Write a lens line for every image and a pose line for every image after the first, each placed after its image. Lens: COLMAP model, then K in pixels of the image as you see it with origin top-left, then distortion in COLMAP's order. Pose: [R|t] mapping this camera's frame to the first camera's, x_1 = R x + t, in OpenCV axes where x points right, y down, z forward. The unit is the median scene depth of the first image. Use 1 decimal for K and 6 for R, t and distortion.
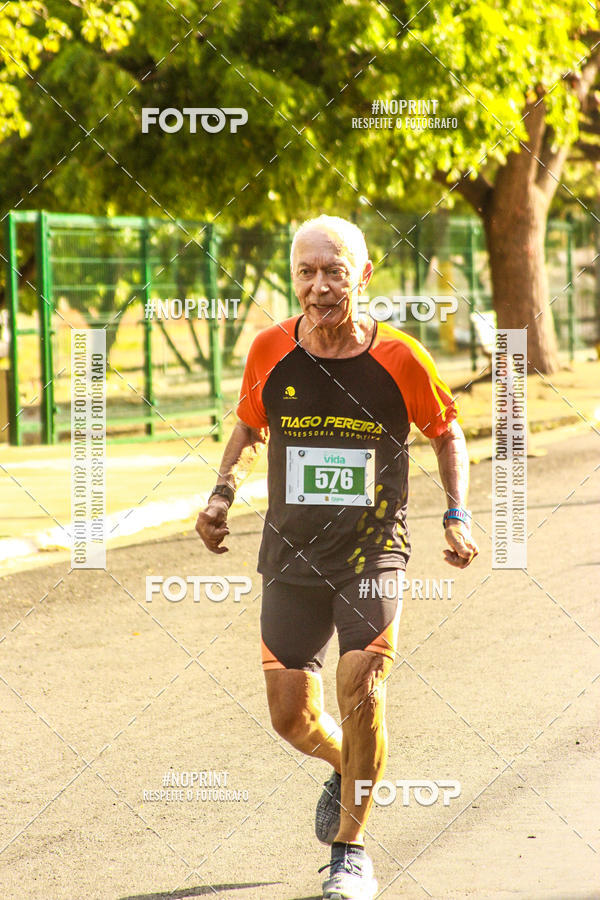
lens RADIAL K [[5390.6, 0, 300.0], [0, 5390.6, 450.0], [0, 0, 1]] dist [0.579593, 11.586977]
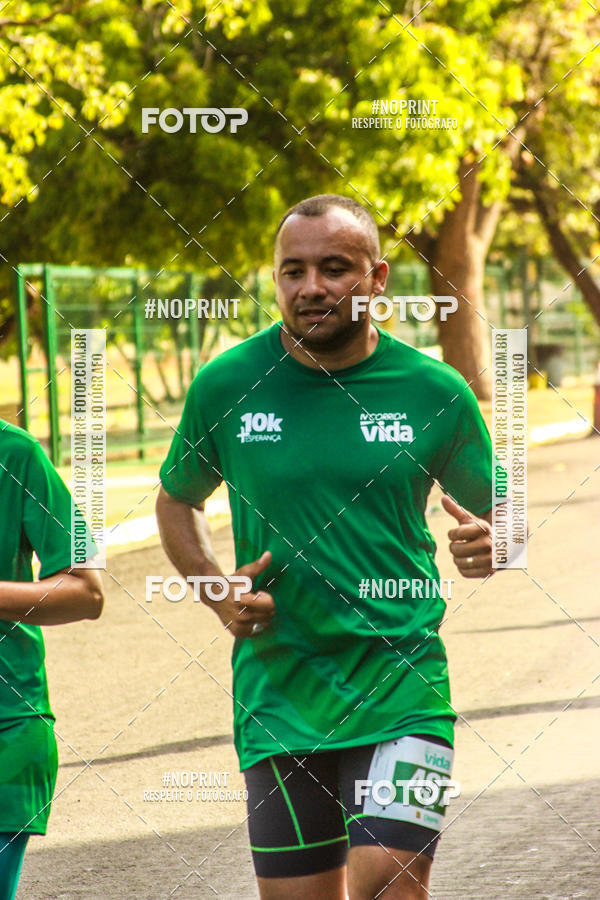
lens RADIAL K [[5390.6, 0, 300.0], [0, 5390.6, 450.0], [0, 0, 1]] dist [0.579593, 11.586977]
pose [[0.999747, -0.015764, 0.016017, -0.011920], [0.015892, 0.999843, -0.007893, 0.004650], [-0.015890, 0.008145, 0.999841, -0.139235]]
